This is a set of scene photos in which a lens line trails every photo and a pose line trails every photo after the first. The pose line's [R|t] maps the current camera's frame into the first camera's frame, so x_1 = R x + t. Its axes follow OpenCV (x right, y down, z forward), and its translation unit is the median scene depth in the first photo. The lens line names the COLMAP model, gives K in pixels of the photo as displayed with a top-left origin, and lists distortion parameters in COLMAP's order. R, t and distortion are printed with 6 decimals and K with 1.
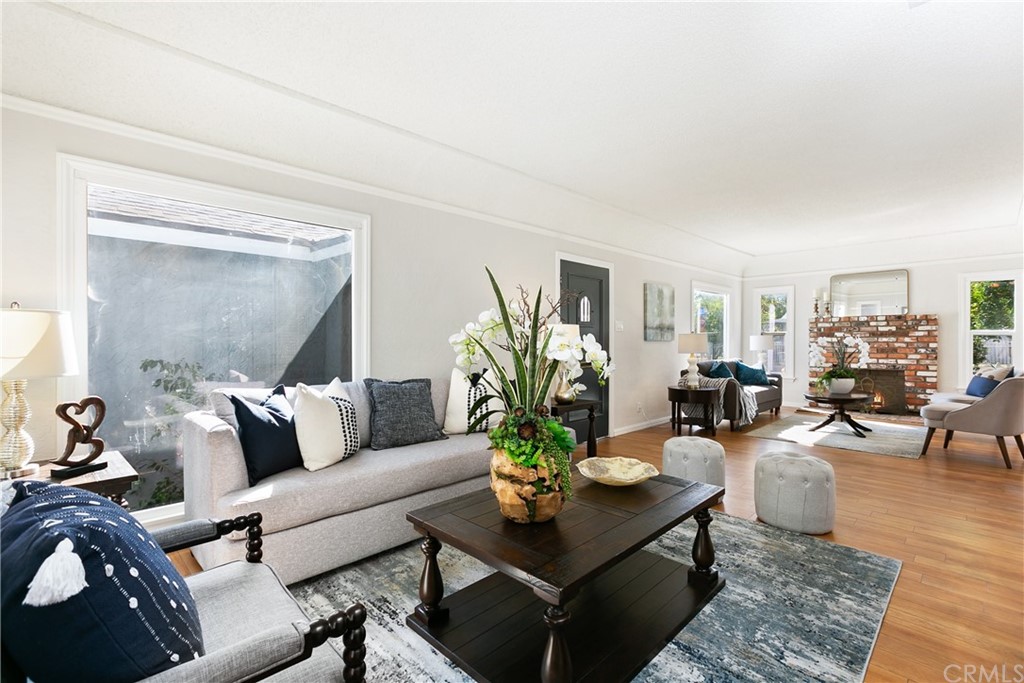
lens RADIAL K [[469.1, 0, 499.7], [0, 469.1, 342.0], [0, 0, 1]] dist [-0.000732, -0.000727]
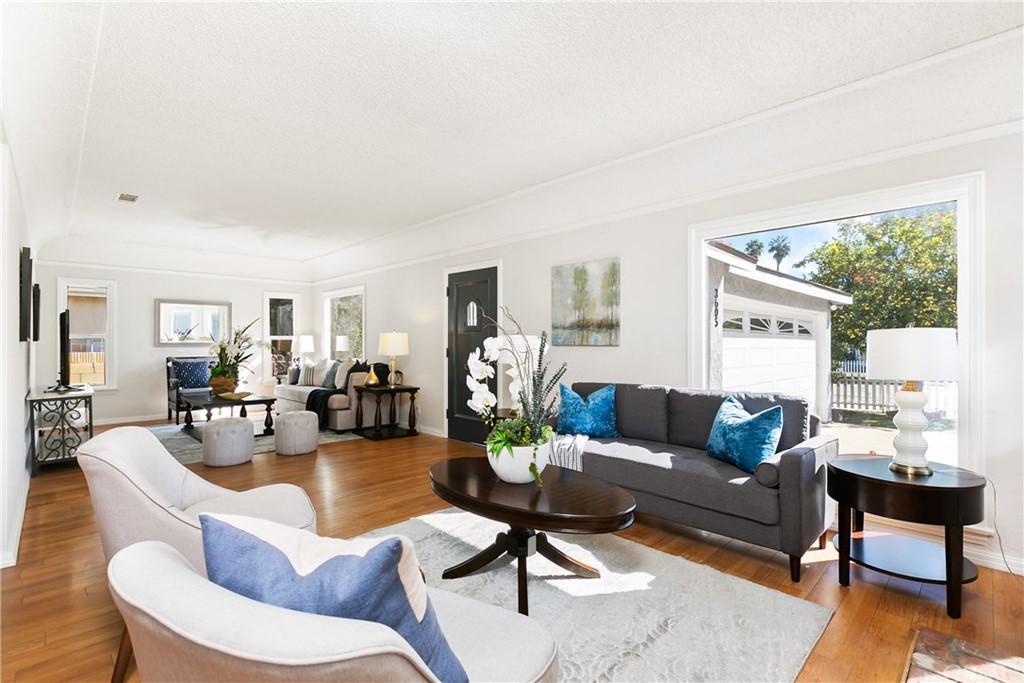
lens RADIAL K [[469.1, 0, 499.7], [0, 469.1, 342.0], [0, 0, 1]] dist [-0.000732, -0.000727]
pose [[-0.005965, -0.001999, -0.999980, 0.950012], [-0.006793, 0.999975, -0.001959, -0.004617], [0.999959, 0.006781, -0.005979, 0.833034]]
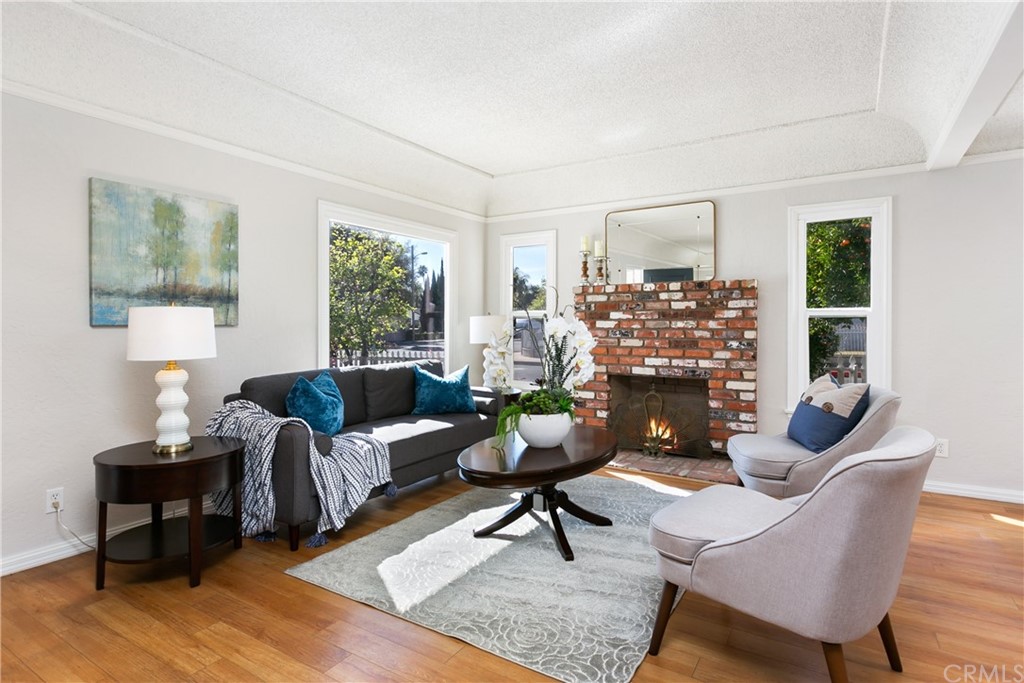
lens RADIAL K [[501.2, 0, 514.1], [0, 501.2, 329.9], [0, 0, 1]] dist [-0.006319, -0.000808]
pose [[0.977052, 0.001080, 0.212997, 0.514168], [-0.002563, 0.999974, 0.006686, -0.002156], [-0.212984, -0.007079, 0.977030, 0.468446]]
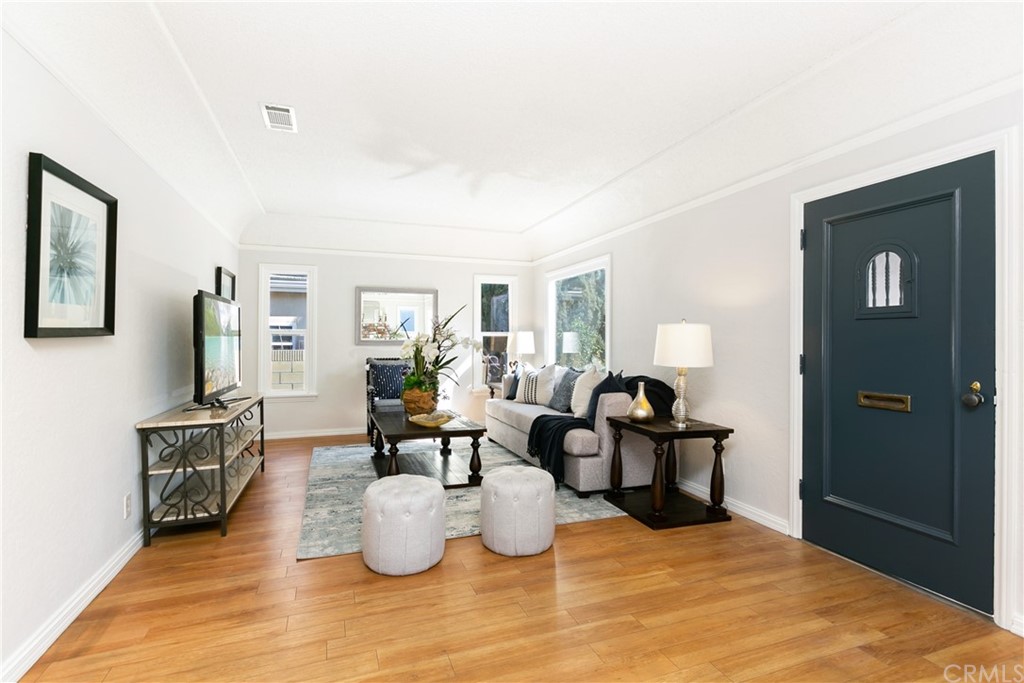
lens RADIAL K [[483.6, 0, 512.0], [0, 483.6, 341.5], [0, 0, 1]] dist [-0.003597, -0.000987]
pose [[-0.397812, -0.000782, -0.917467, 0.593292], [-0.012962, 0.999905, 0.004768, -0.005185], [0.917376, 0.013789, -0.397784, 0.667475]]
